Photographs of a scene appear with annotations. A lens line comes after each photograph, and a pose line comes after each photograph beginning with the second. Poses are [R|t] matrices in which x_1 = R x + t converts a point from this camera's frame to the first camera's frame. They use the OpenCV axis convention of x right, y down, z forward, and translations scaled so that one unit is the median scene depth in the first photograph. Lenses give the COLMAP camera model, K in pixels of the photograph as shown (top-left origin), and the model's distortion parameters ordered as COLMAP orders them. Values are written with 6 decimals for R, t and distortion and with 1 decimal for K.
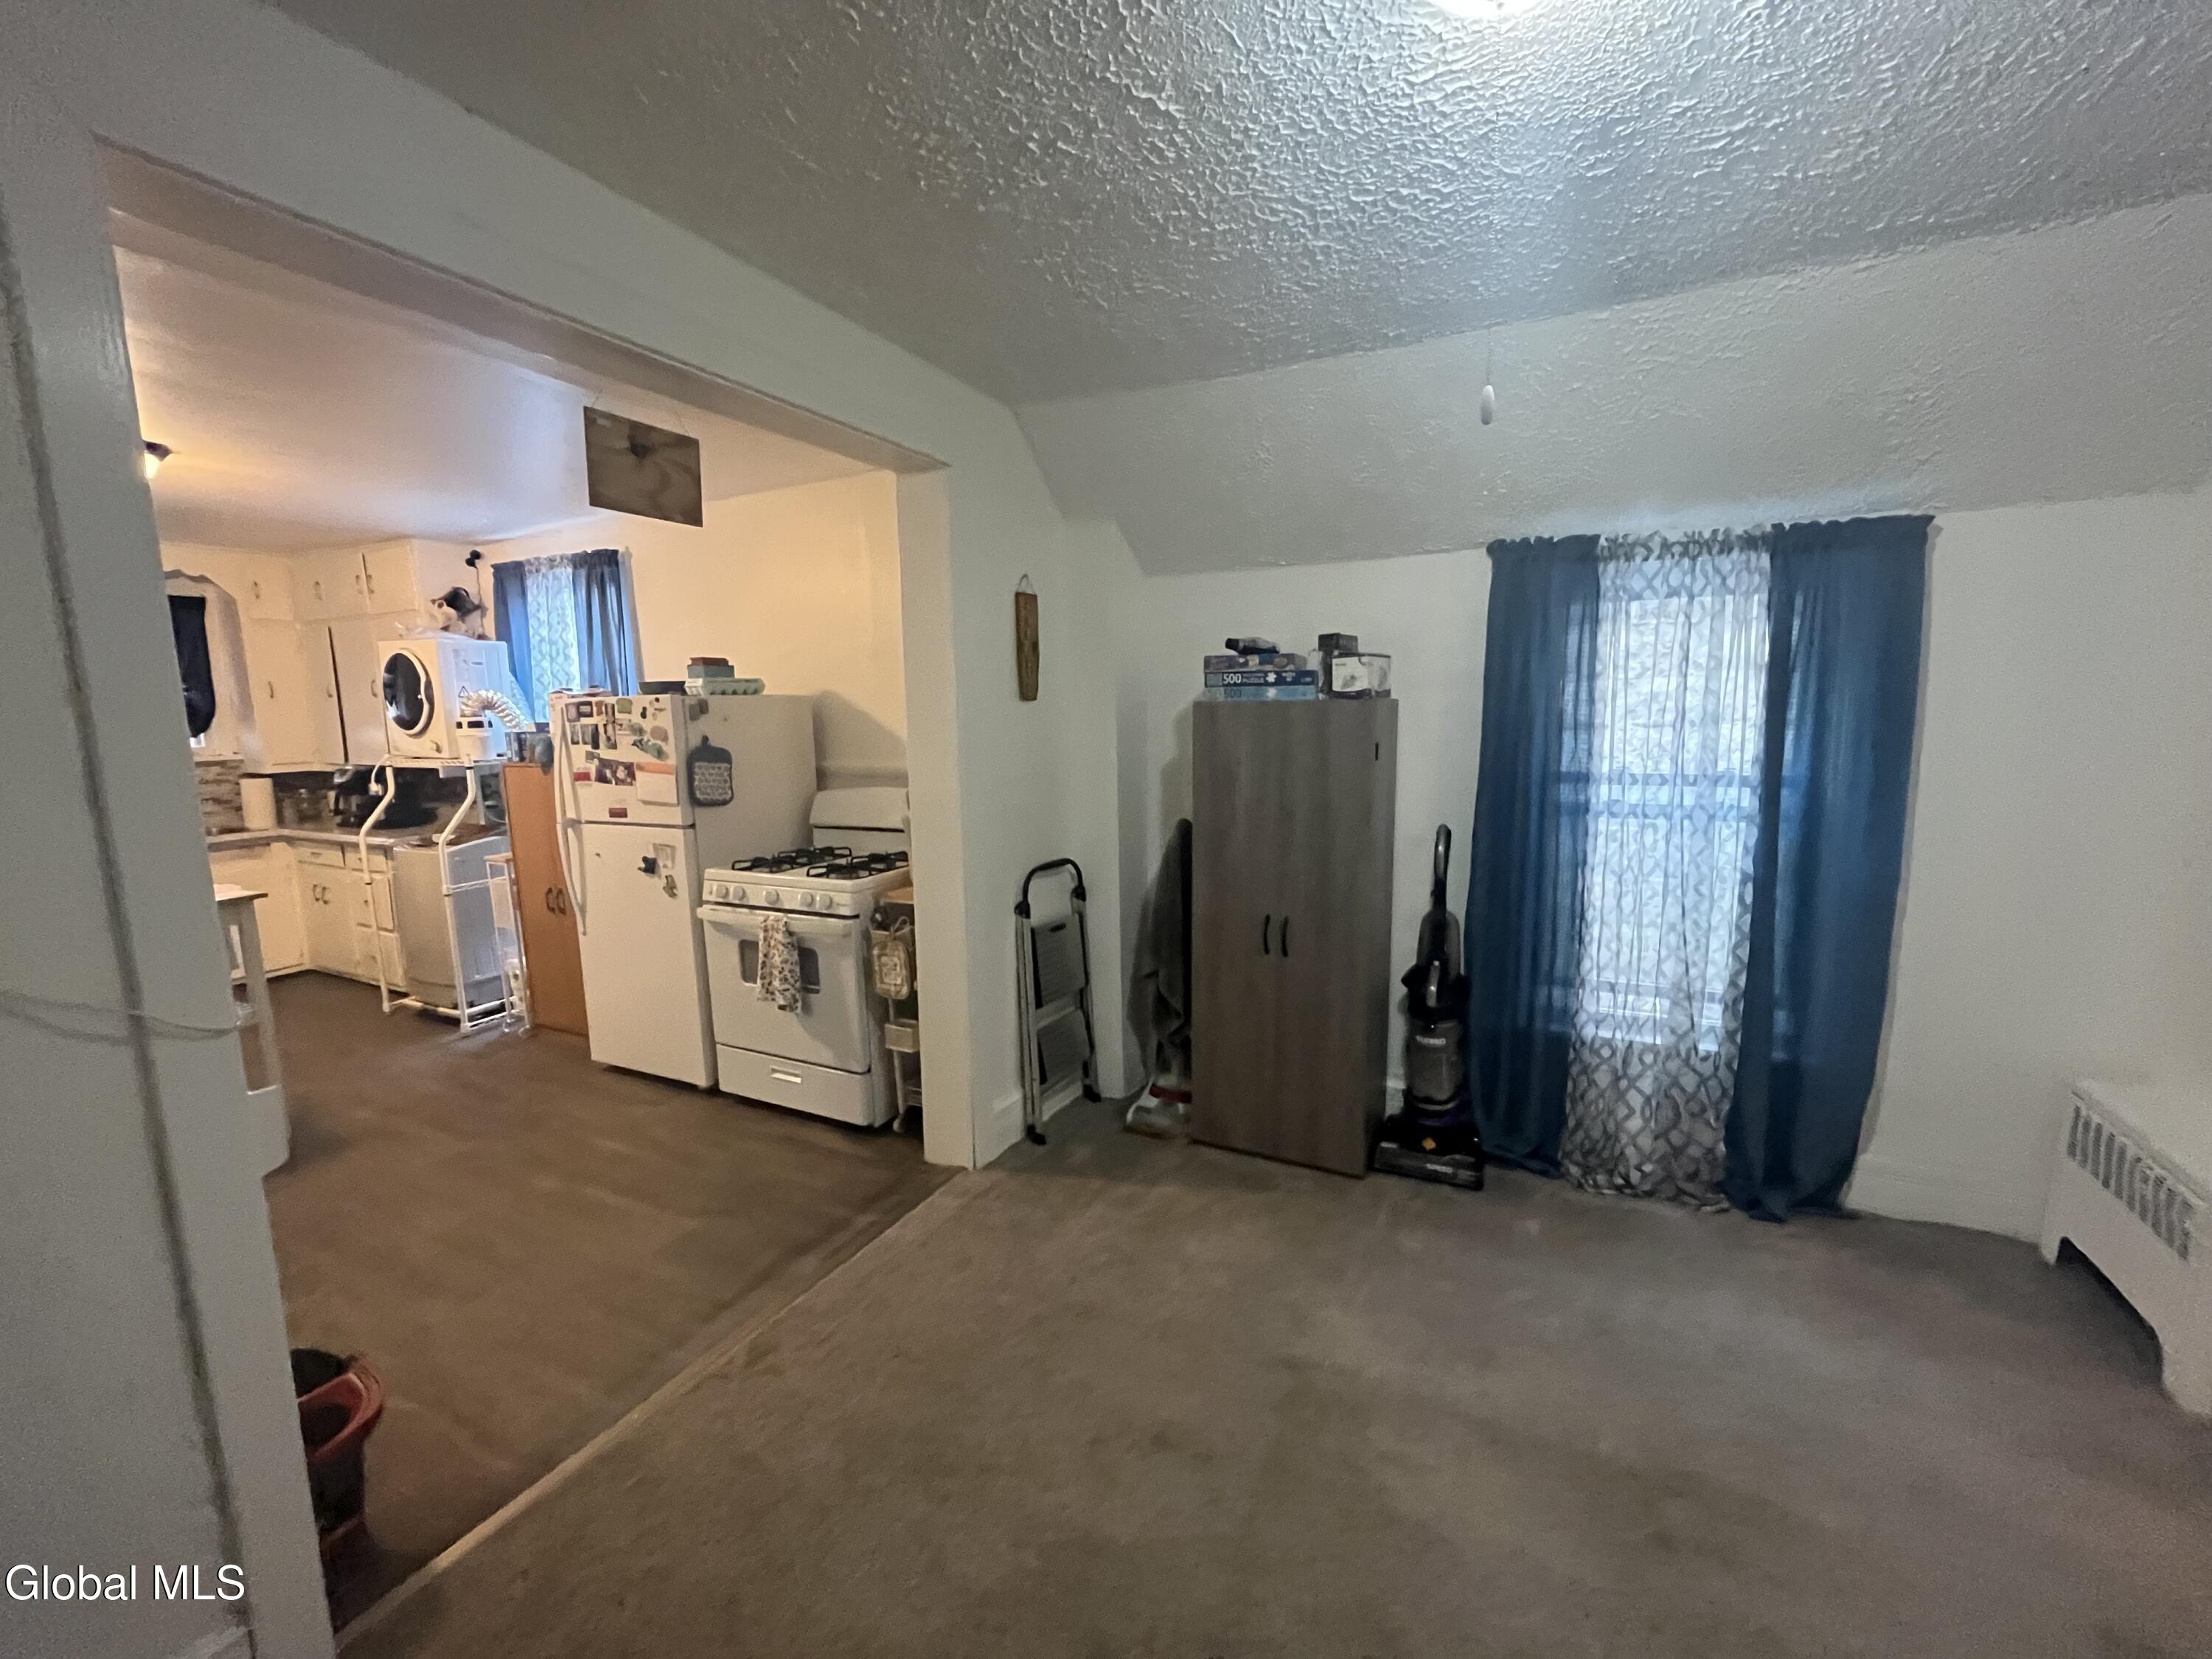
lens RADIAL K [[900.5, 0, 1090.3], [0, 900.5, 818.7], [0, 0, 1]] dist [-0.003309, -0.000098]
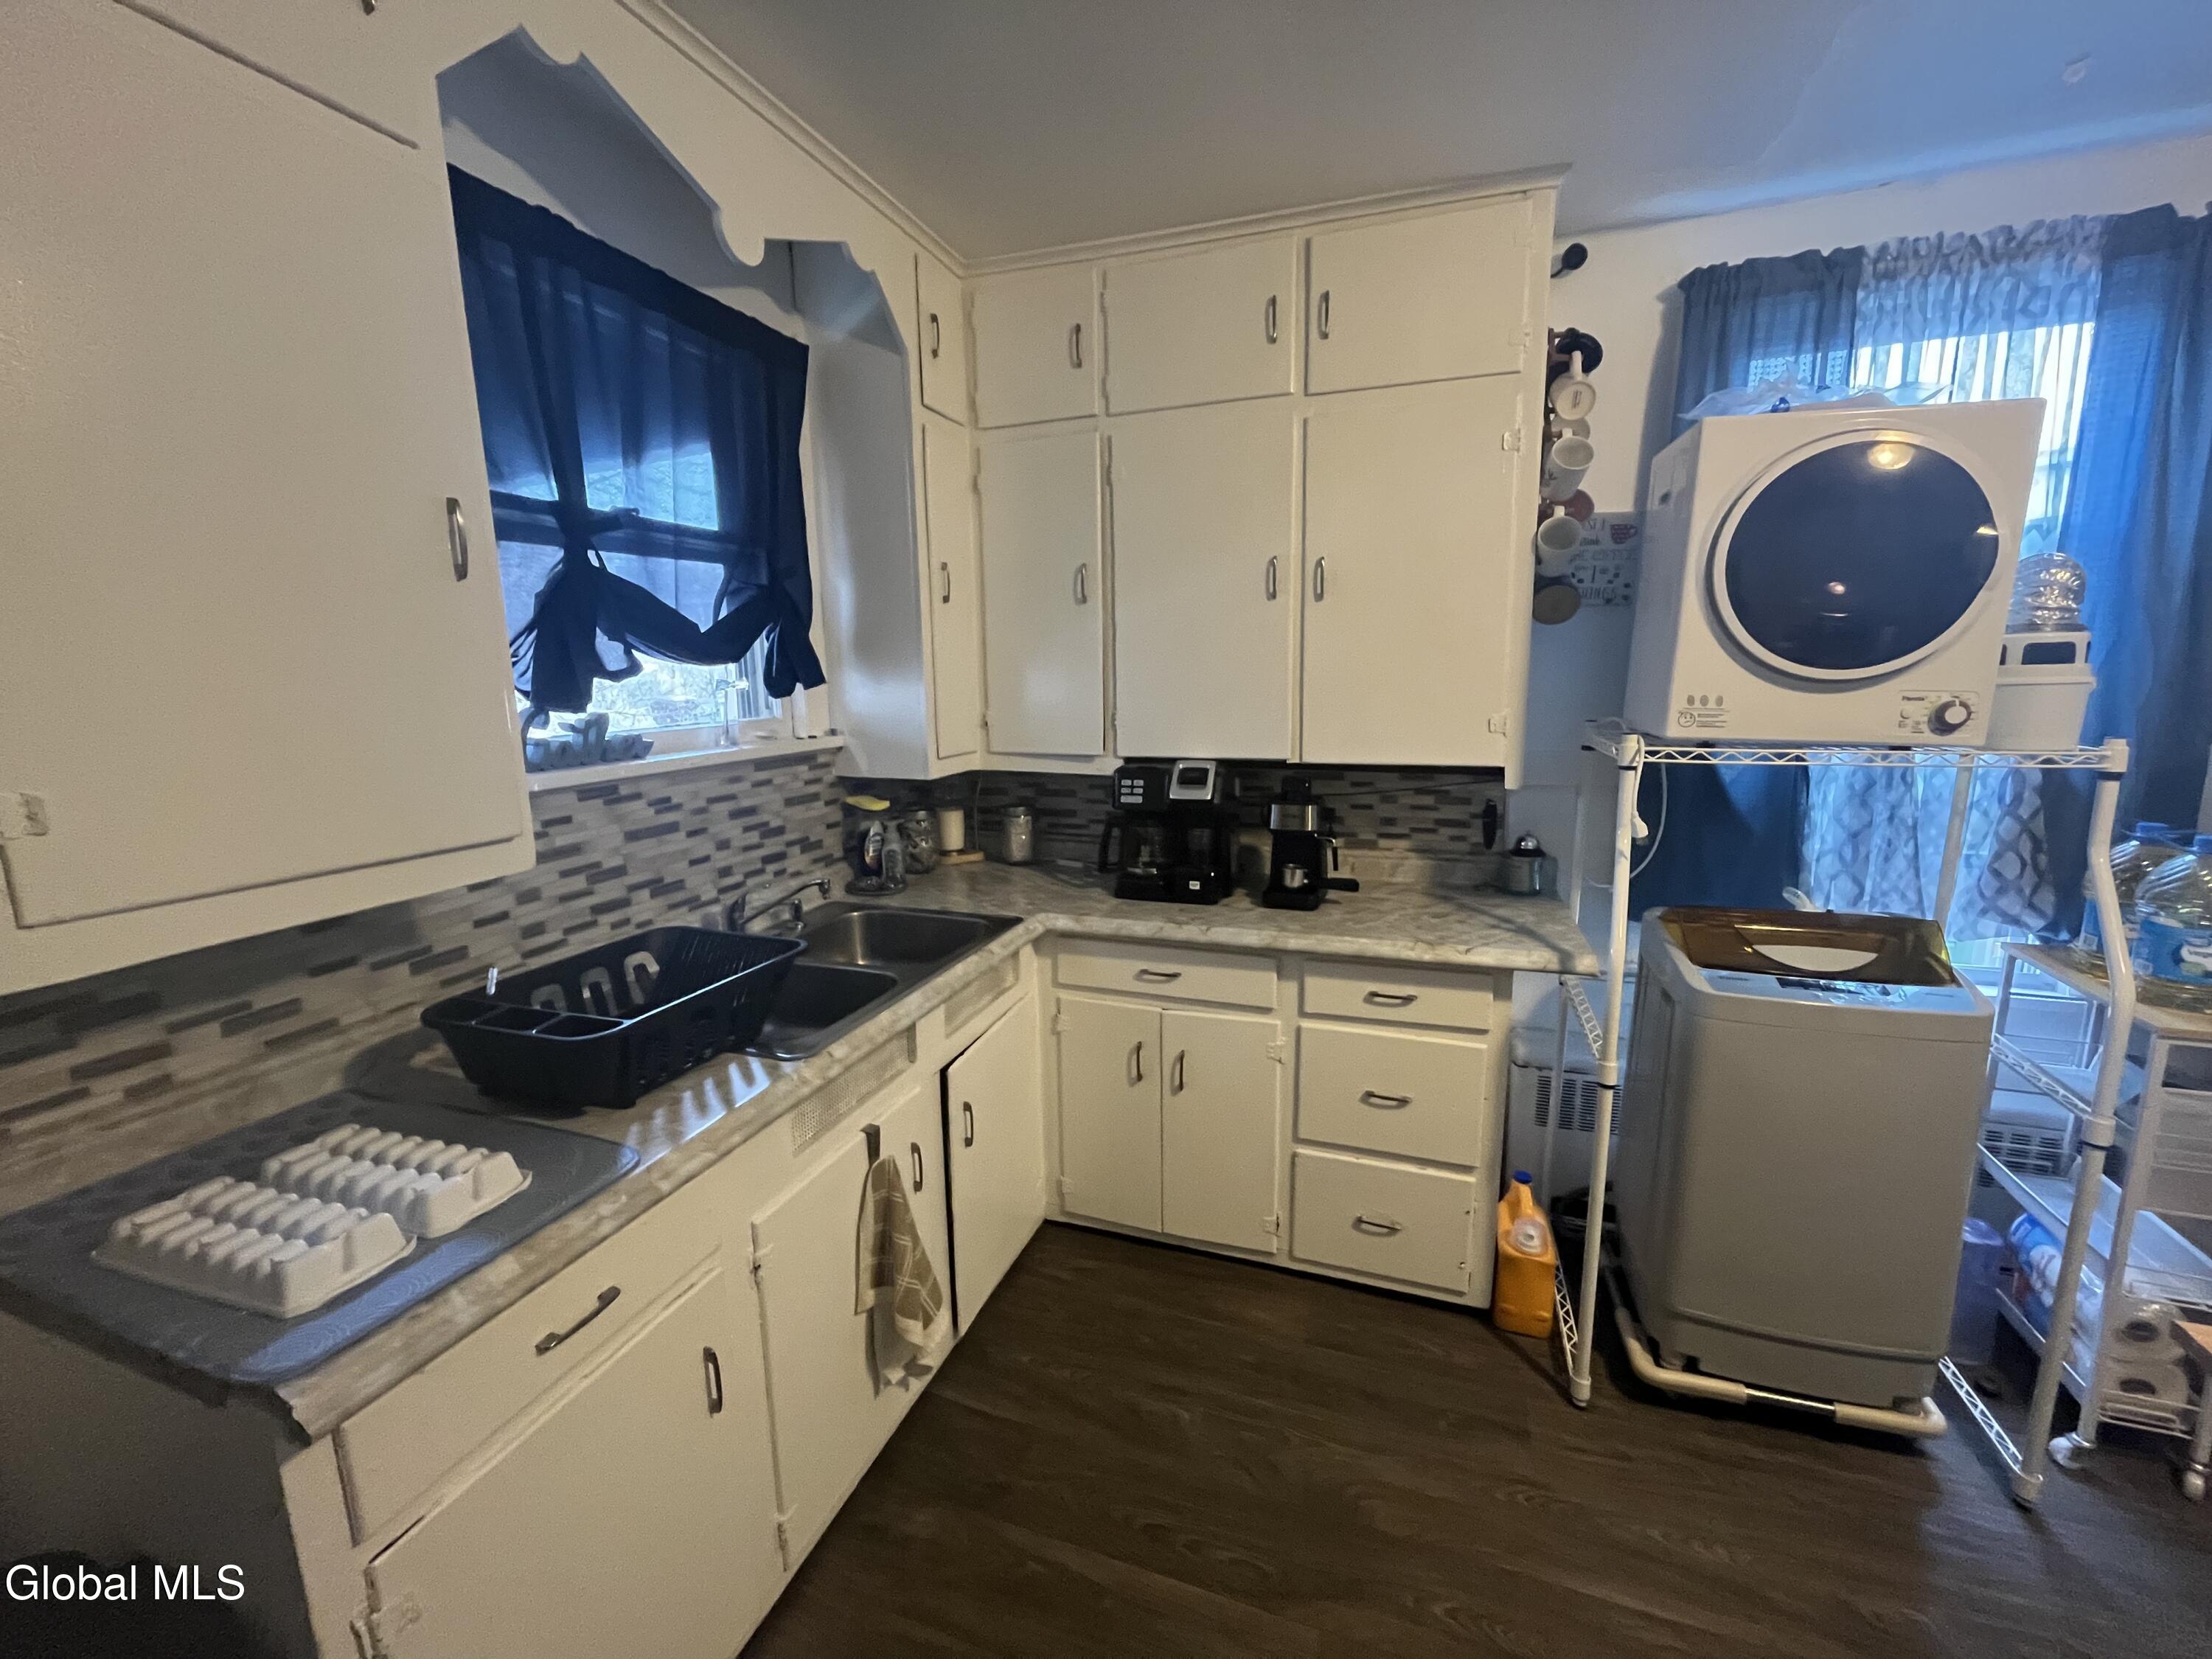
lens RADIAL K [[900.5, 0, 1113.7], [0, 900.5, 823.9], [0, 0, 1]] dist [-0.003309, -0.000098]
pose [[0.988862, -0.011725, 0.148371, -0.900438], [0.008040, 0.999645, 0.025411, -0.040515], [-0.148616, -0.023935, 0.988605, 0.572752]]
